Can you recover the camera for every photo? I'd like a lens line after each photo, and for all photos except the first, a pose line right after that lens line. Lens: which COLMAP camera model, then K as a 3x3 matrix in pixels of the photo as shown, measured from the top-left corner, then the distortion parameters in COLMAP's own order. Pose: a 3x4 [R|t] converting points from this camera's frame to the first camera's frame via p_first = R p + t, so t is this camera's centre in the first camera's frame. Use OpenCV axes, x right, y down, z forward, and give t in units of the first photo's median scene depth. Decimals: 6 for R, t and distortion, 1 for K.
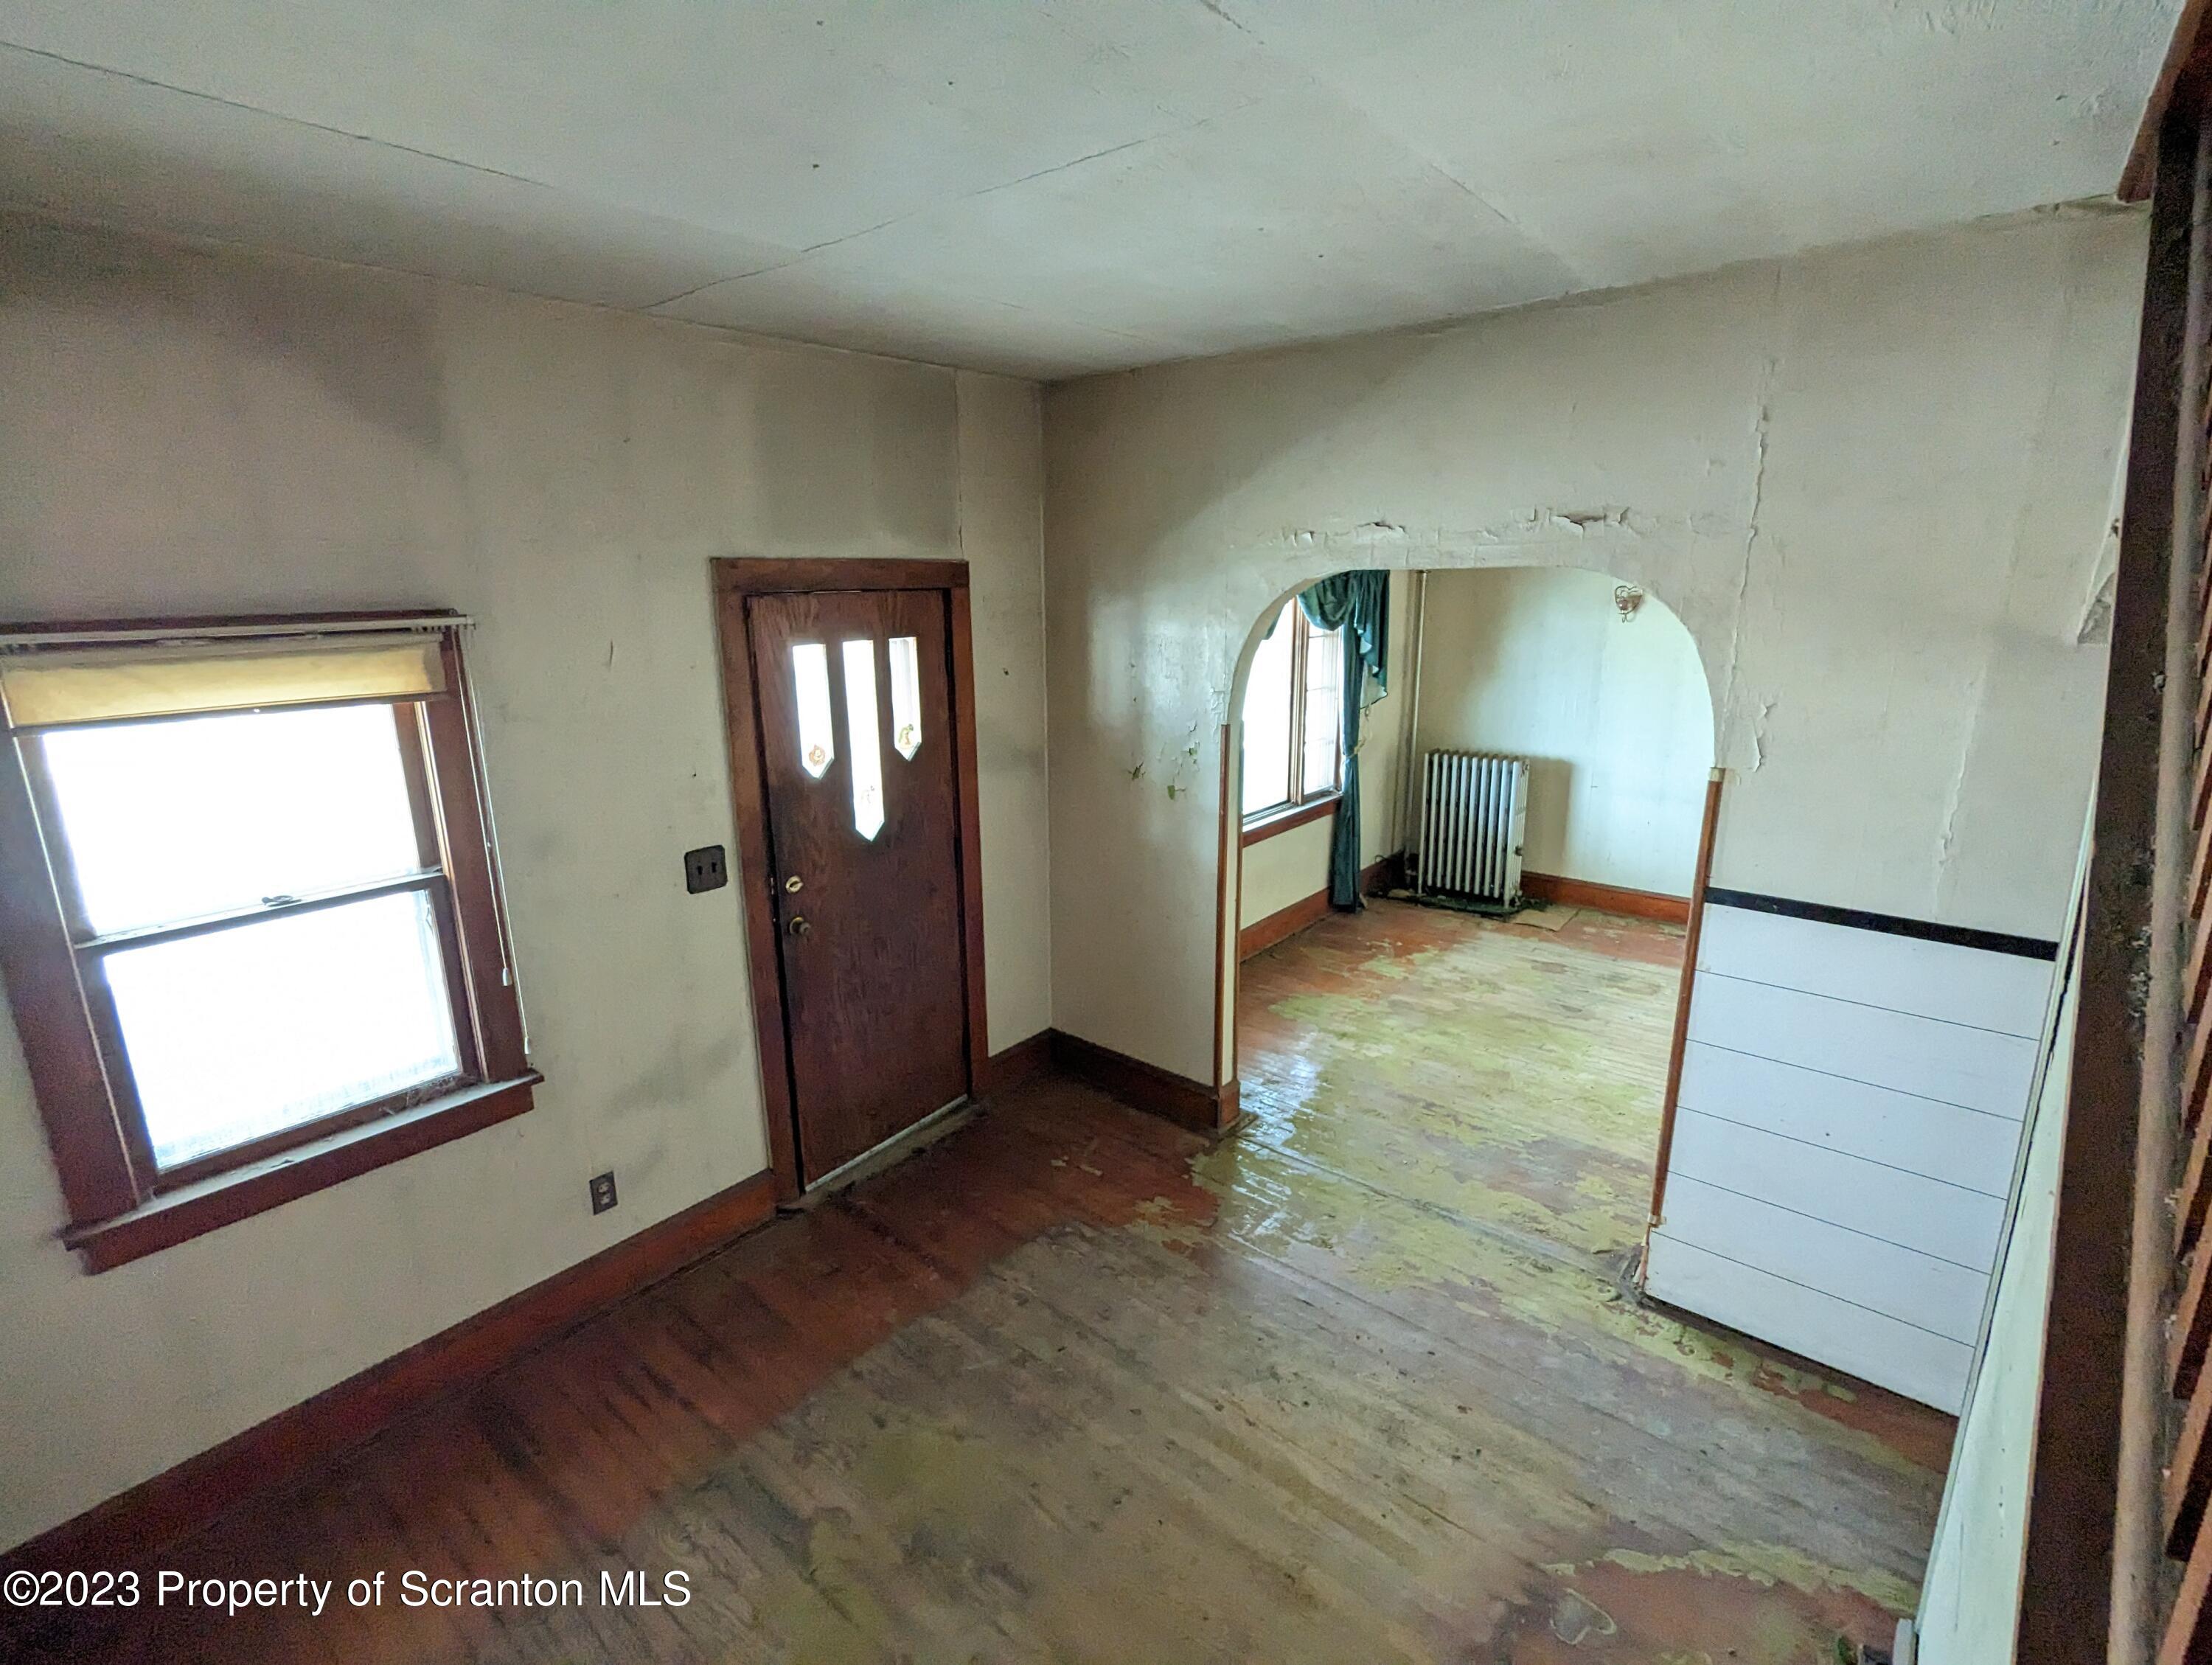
lens RADIAL K [[1047.8, 0, 1096.4], [0, 1047.8, 834.4], [0, 0, 1]] dist [-0.000609, -0.002018]
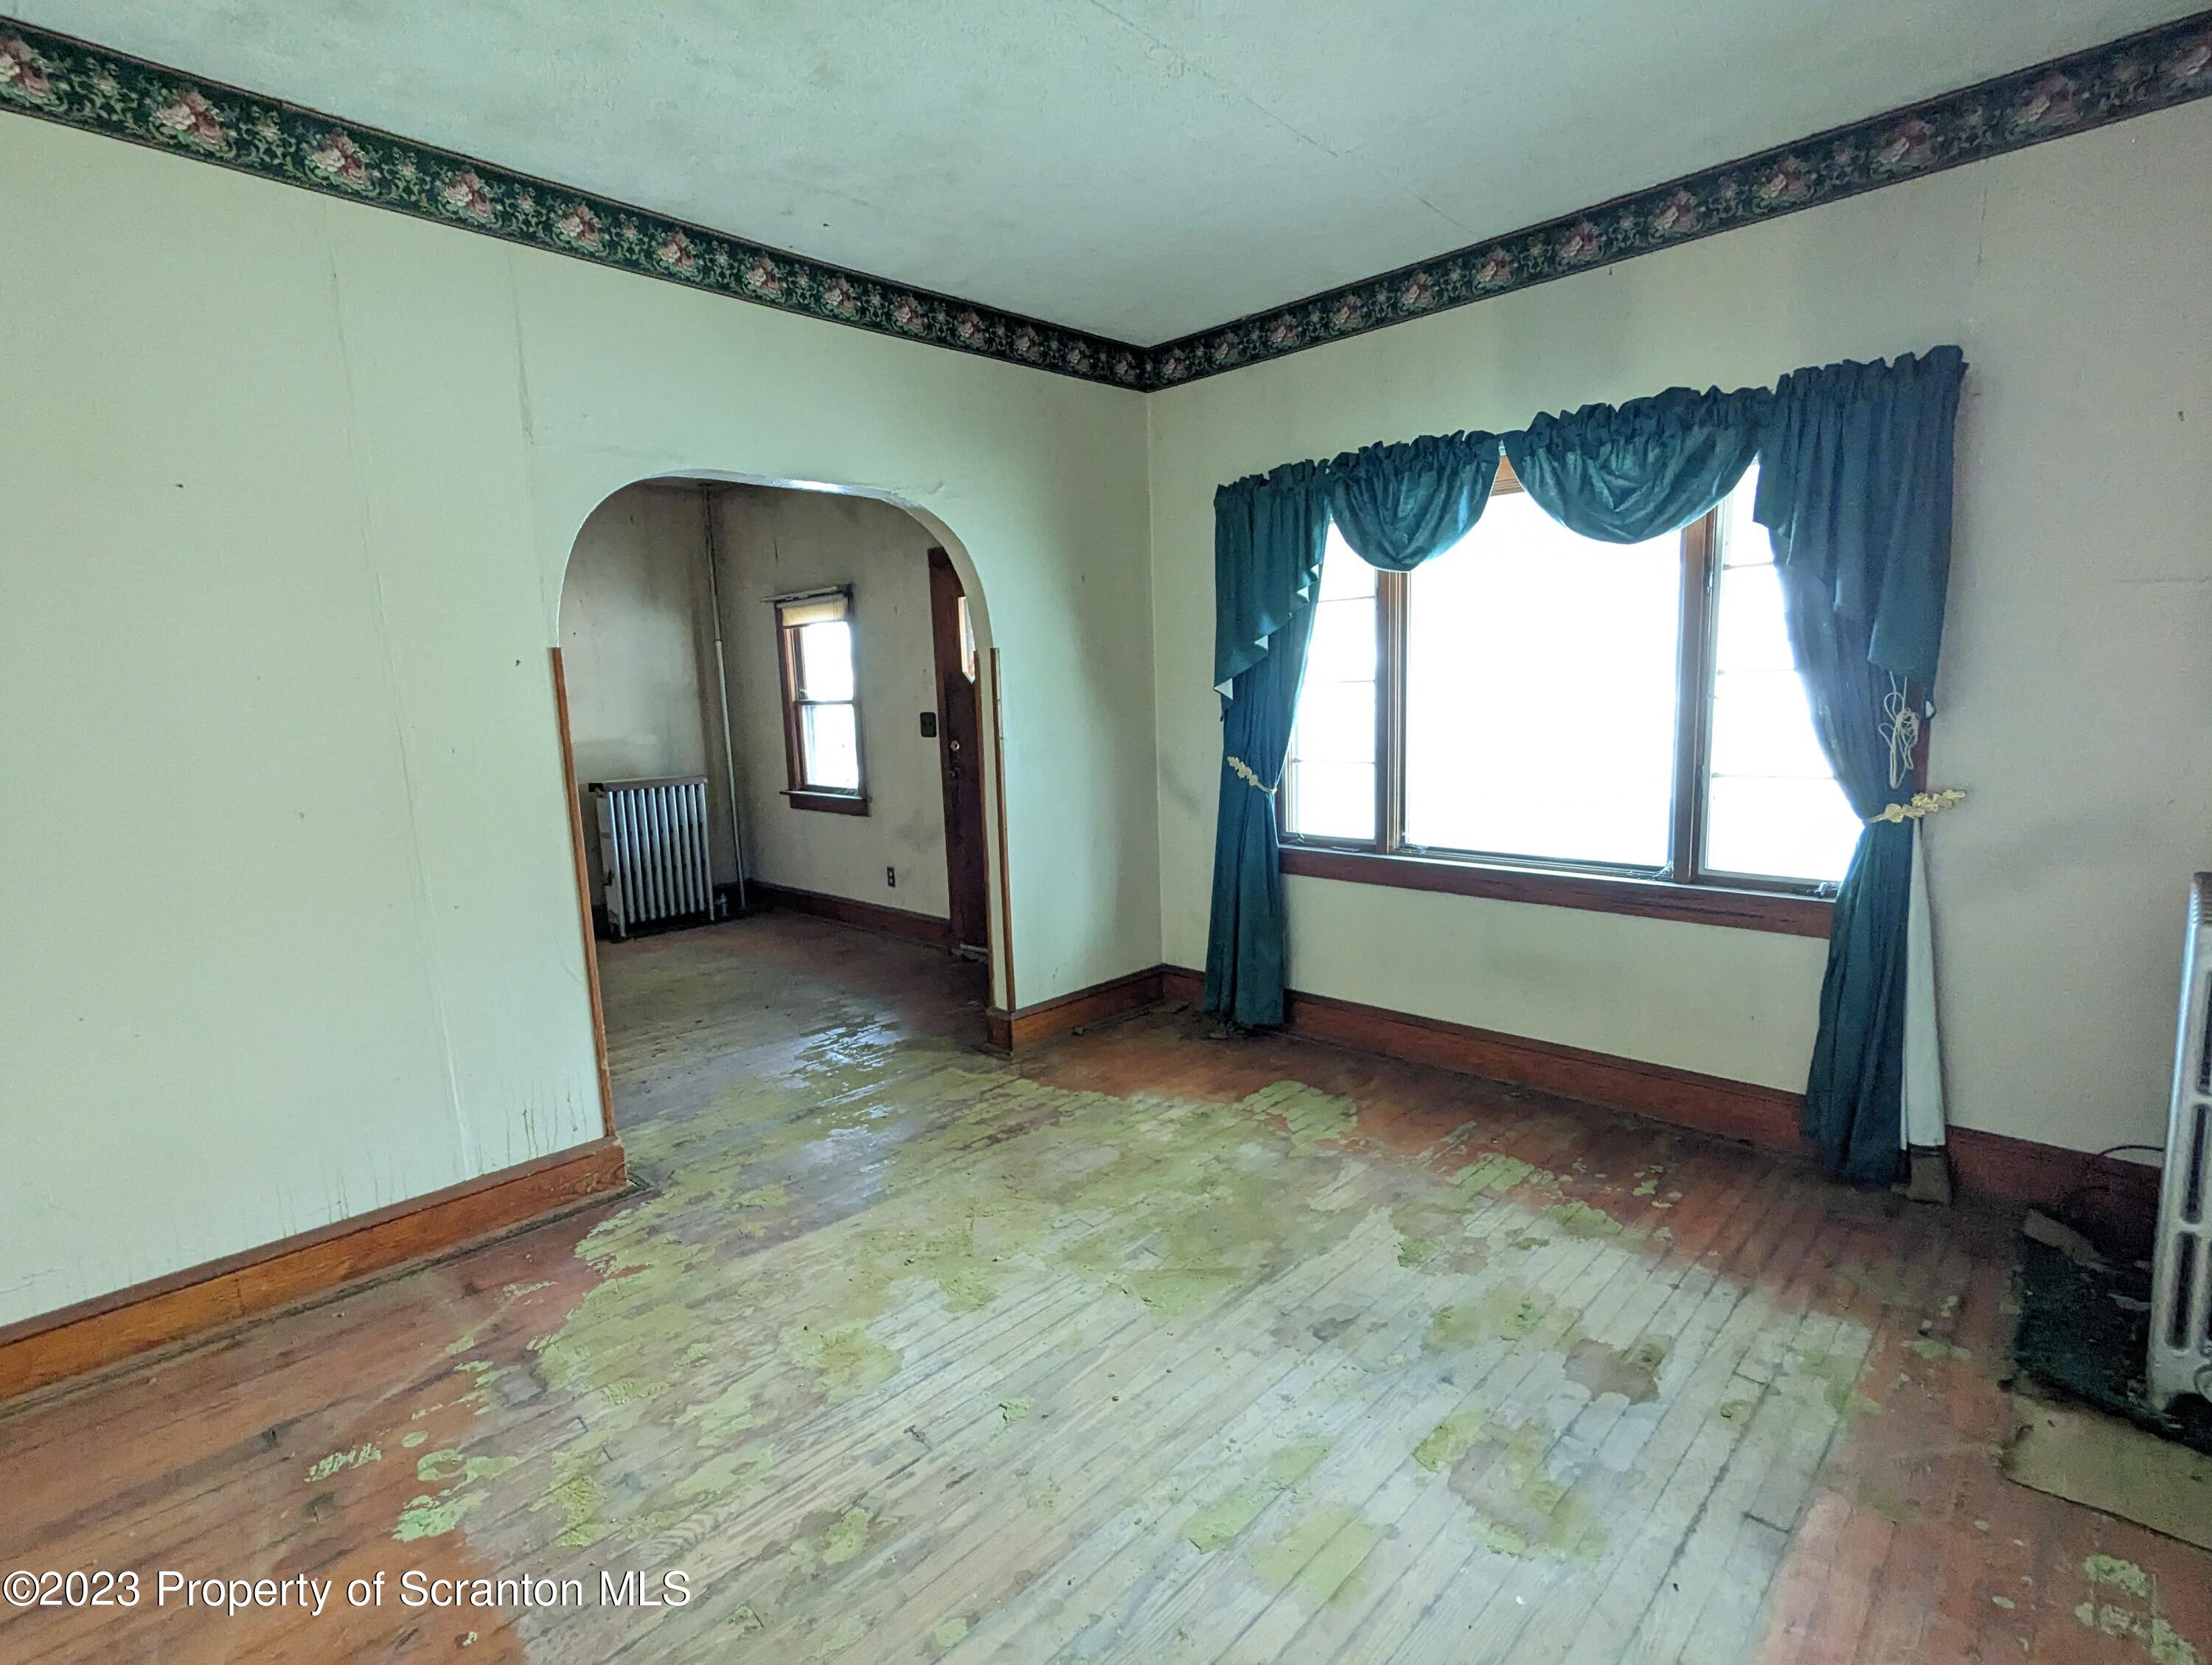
lens RADIAL K [[1047.8, 0, 1096.4], [0, 1047.8, 834.4], [0, 0, 1]] dist [-0.000609, -0.002018]
pose [[-0.076314, 0.162671, -0.983725, 0.742252], [-0.204702, 0.963030, 0.175129, -0.084250], [0.975845, 0.214736, -0.040194, 0.742271]]
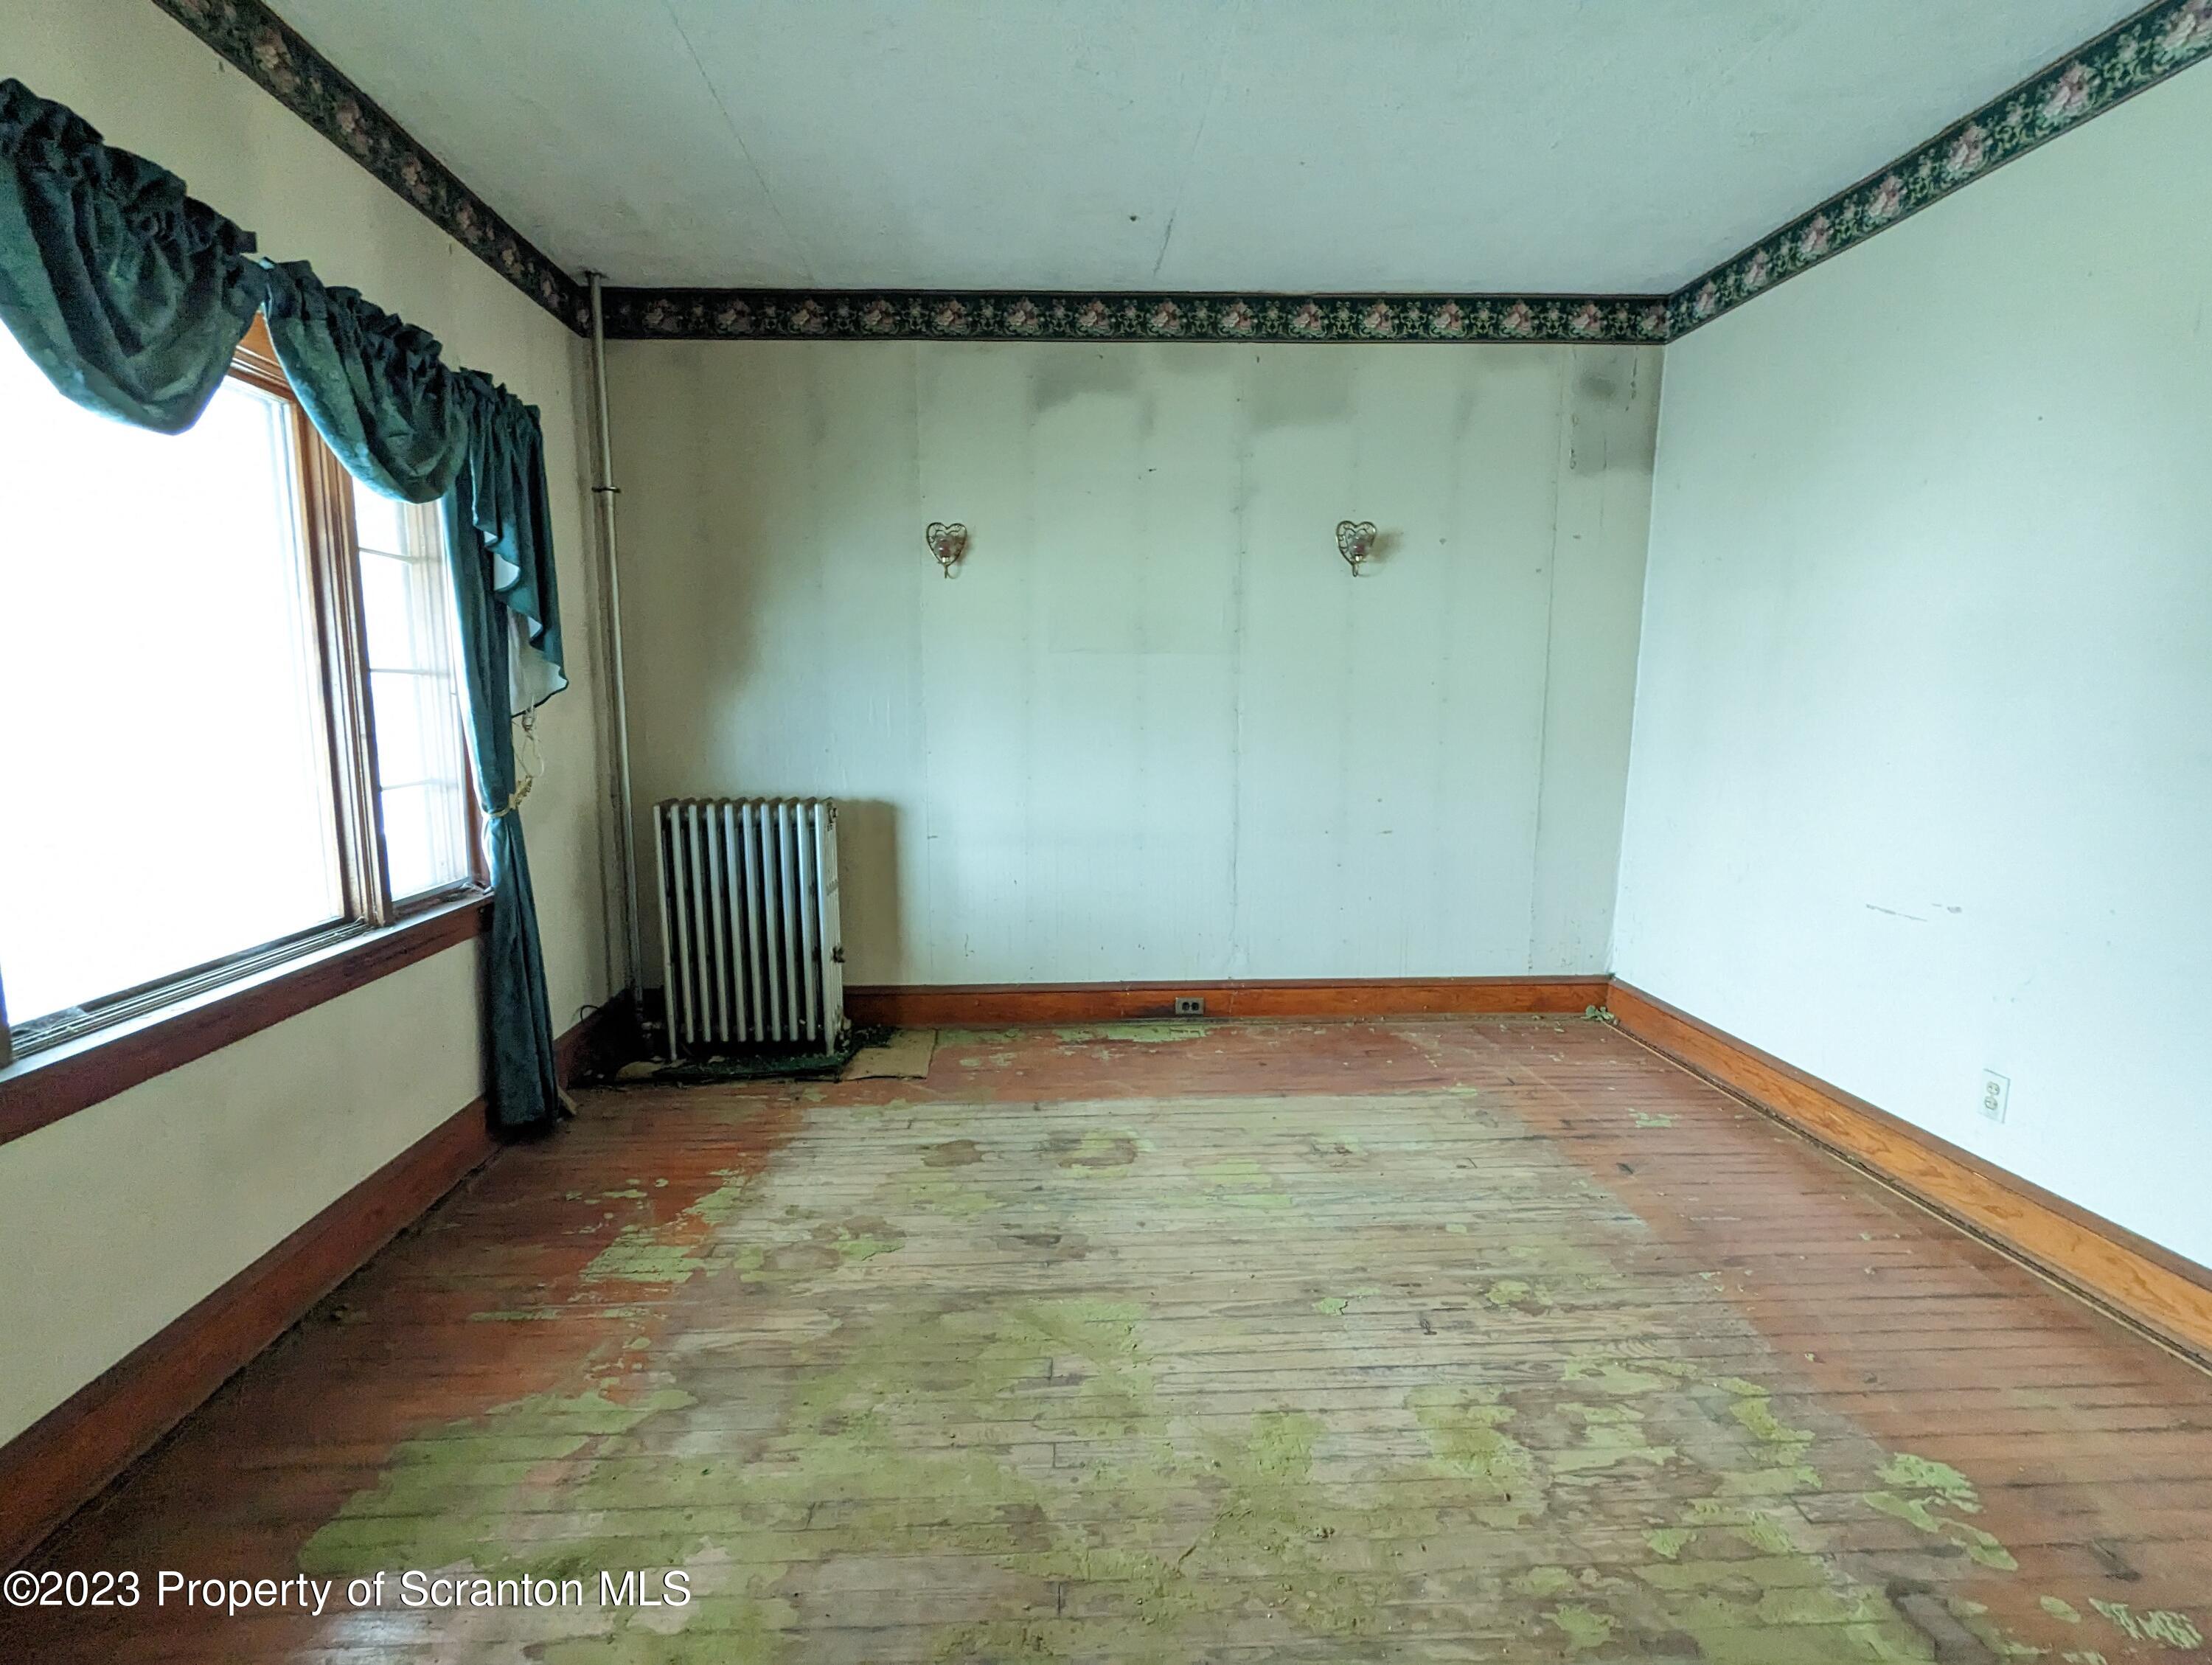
lens RADIAL K [[1047.8, 0, 1096.4], [0, 1047.8, 834.4], [0, 0, 1]] dist [-0.000609, -0.002018]
pose [[0.732673, -0.077526, 0.676151, 0.123415], [0.155037, 0.986382, -0.054900, 0.004193], [-0.662687, 0.145052, 0.734715, 0.493842]]
